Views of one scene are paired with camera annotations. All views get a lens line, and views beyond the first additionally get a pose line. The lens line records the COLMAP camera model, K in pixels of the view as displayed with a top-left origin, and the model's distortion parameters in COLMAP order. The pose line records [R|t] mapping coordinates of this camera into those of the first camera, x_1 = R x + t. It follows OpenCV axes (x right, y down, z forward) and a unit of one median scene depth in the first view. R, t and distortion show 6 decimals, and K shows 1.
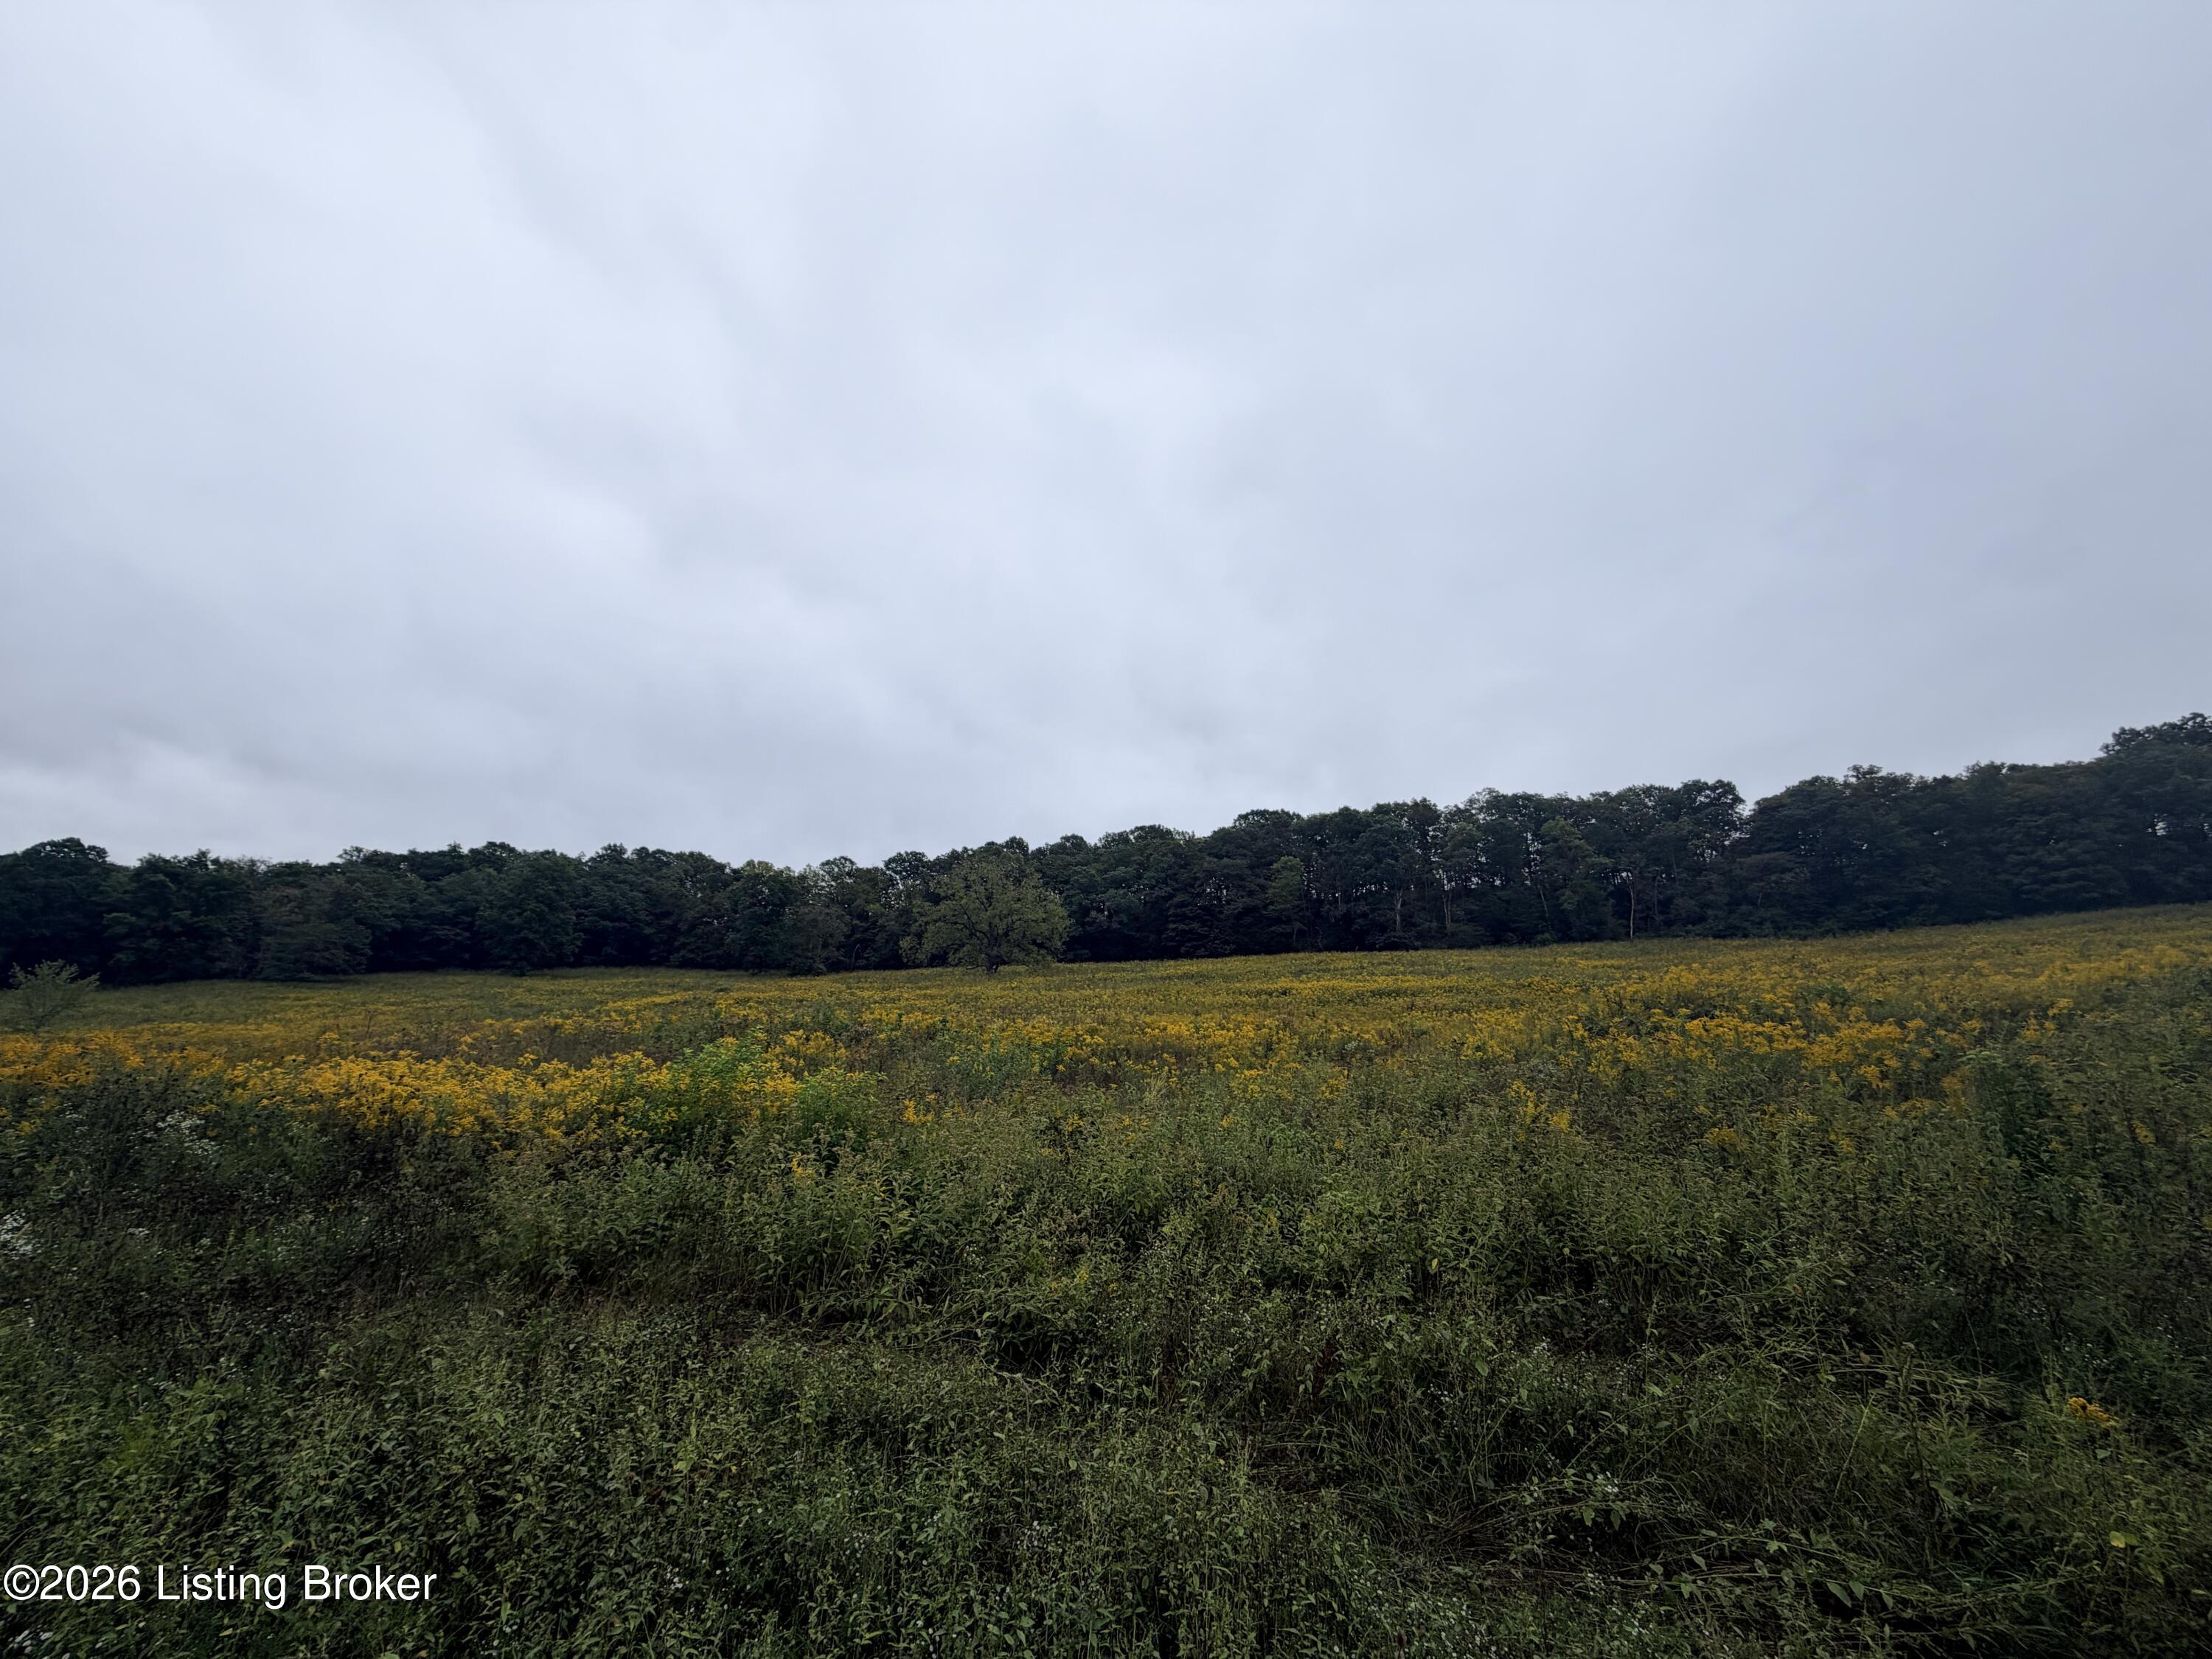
lens RADIAL K [[892.3, 0, 1107.3], [0, 892.3, 833.2], [0, 0, 1]] dist [0.001999, -0.000029]
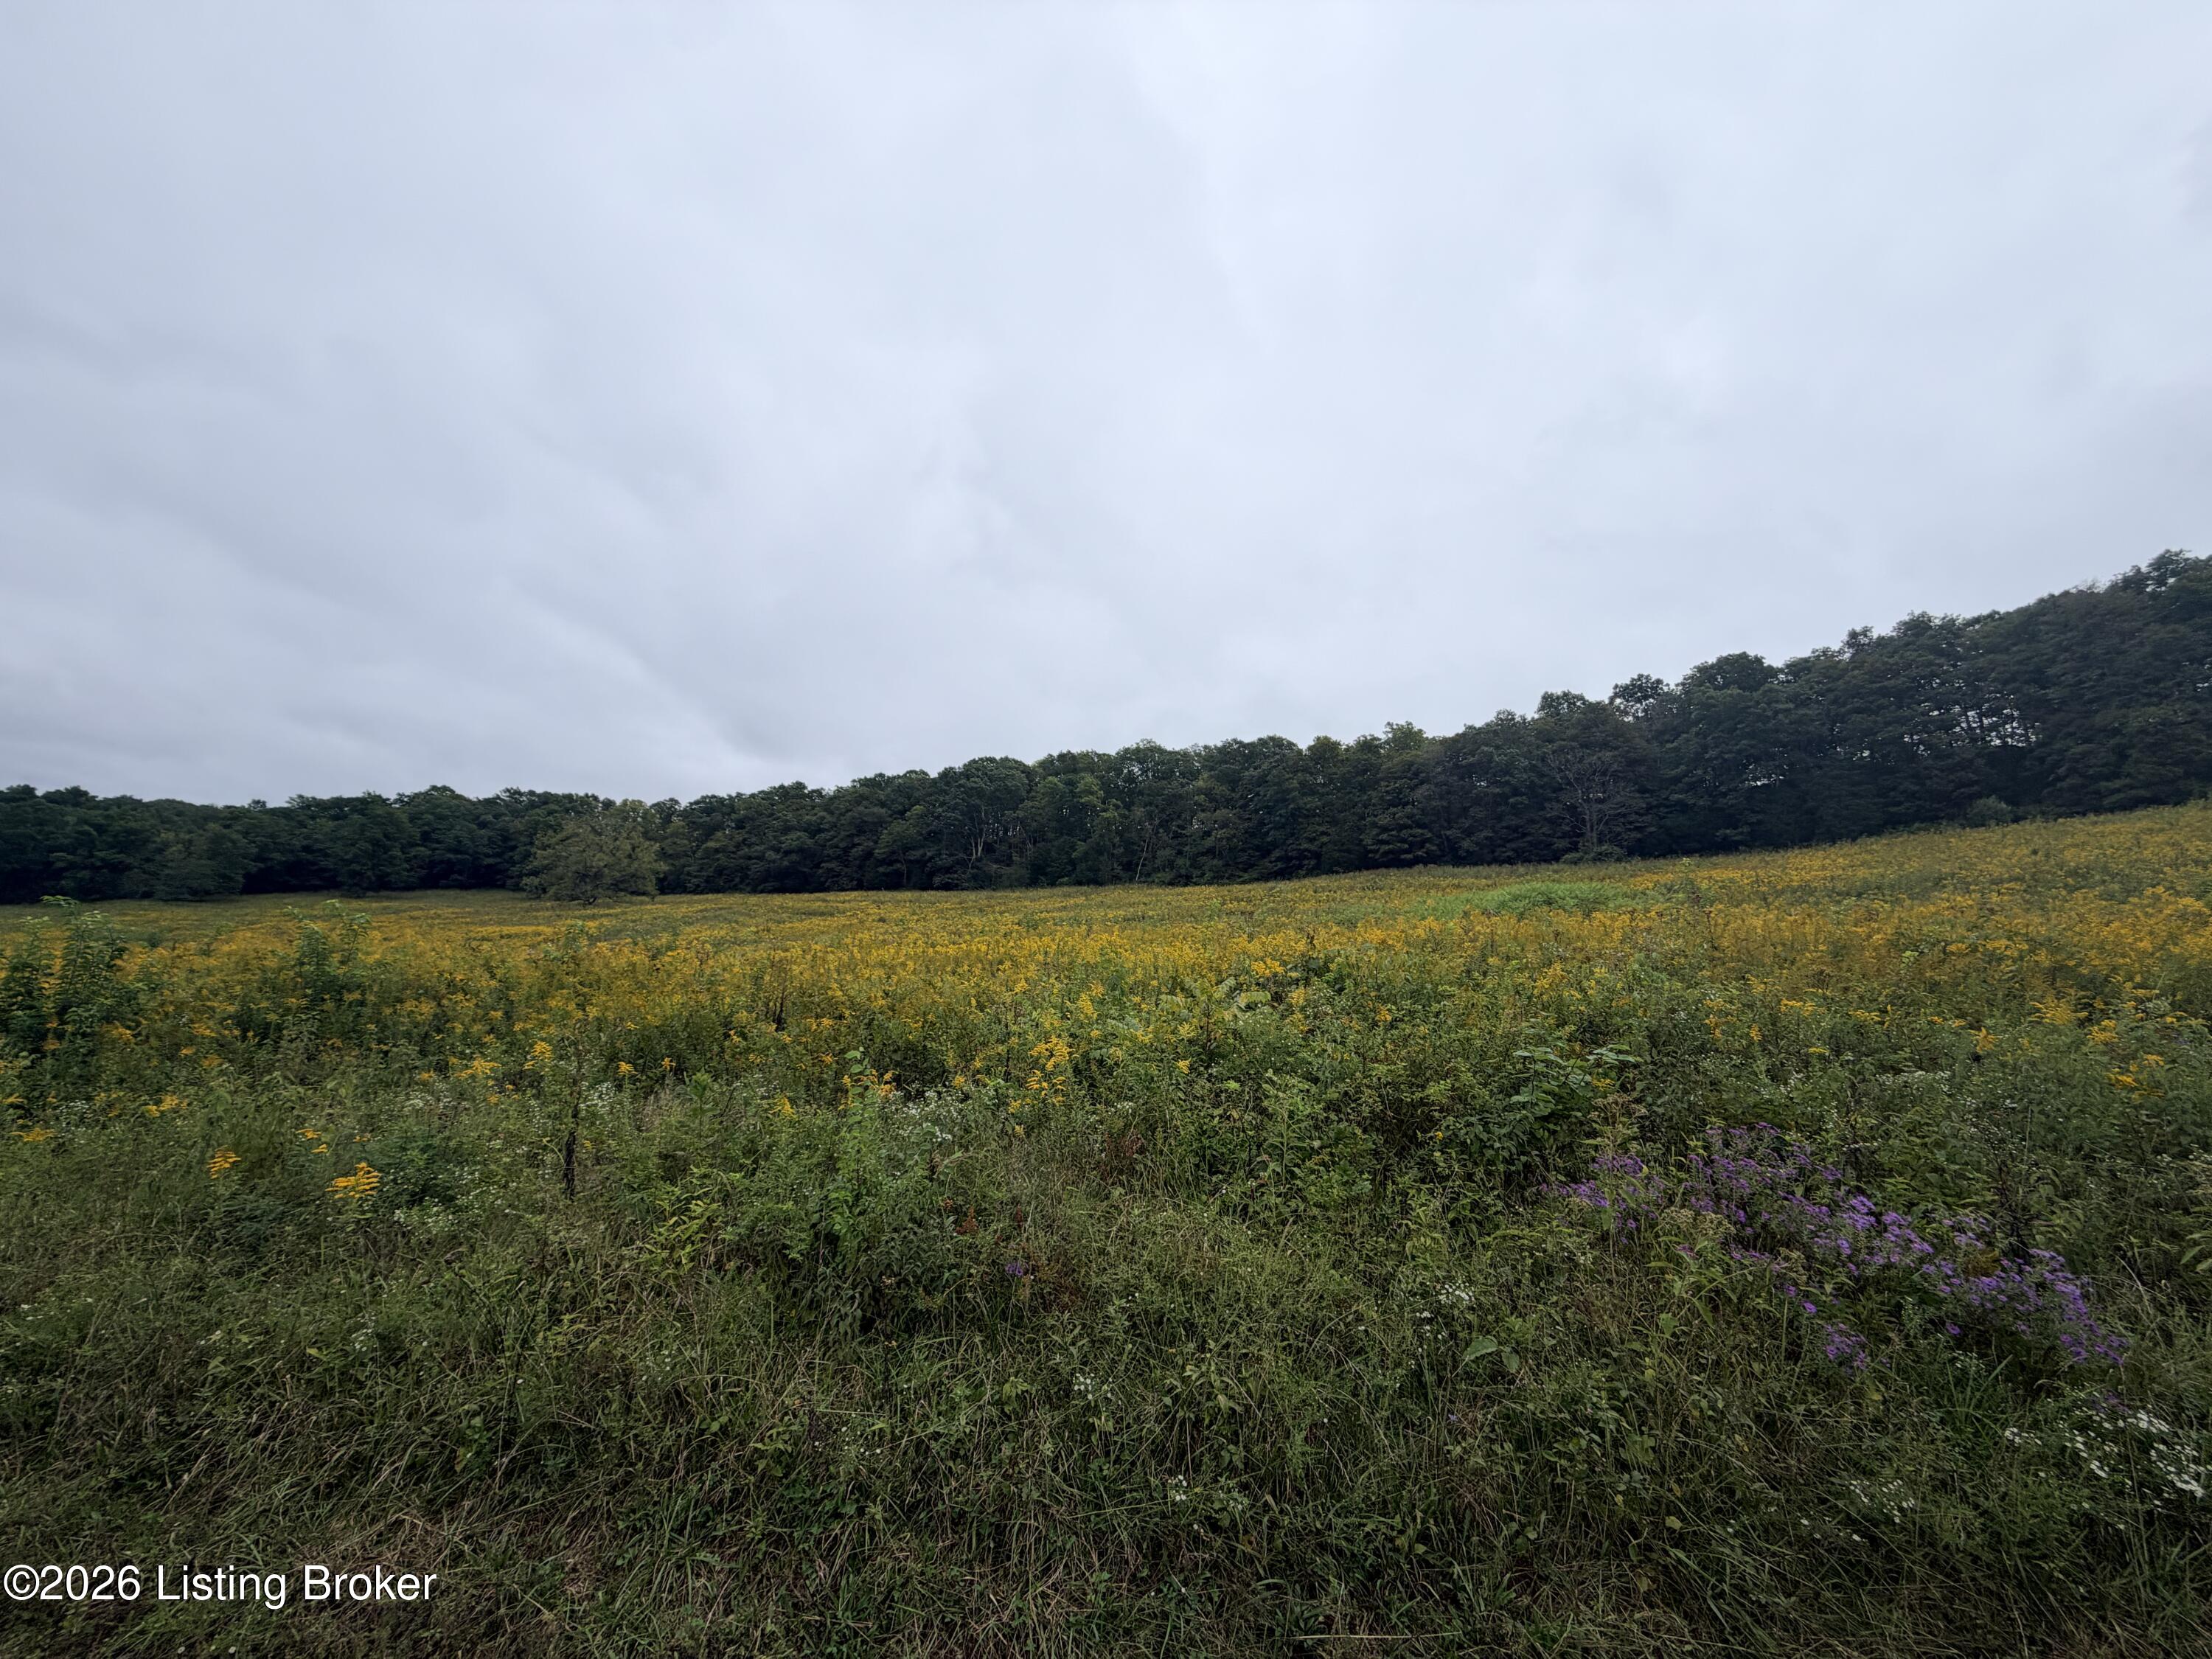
lens RADIAL K [[892.3, 0, 1100.1], [0, 892.3, 831.4], [0, 0, 1]] dist [0.001999, -0.000029]
pose [[0.986644, 0.003219, -0.162858, 0.643526], [0.012683, 0.995251, 0.096514, -0.051780], [0.162395, -0.097290, 0.981918, -0.108324]]
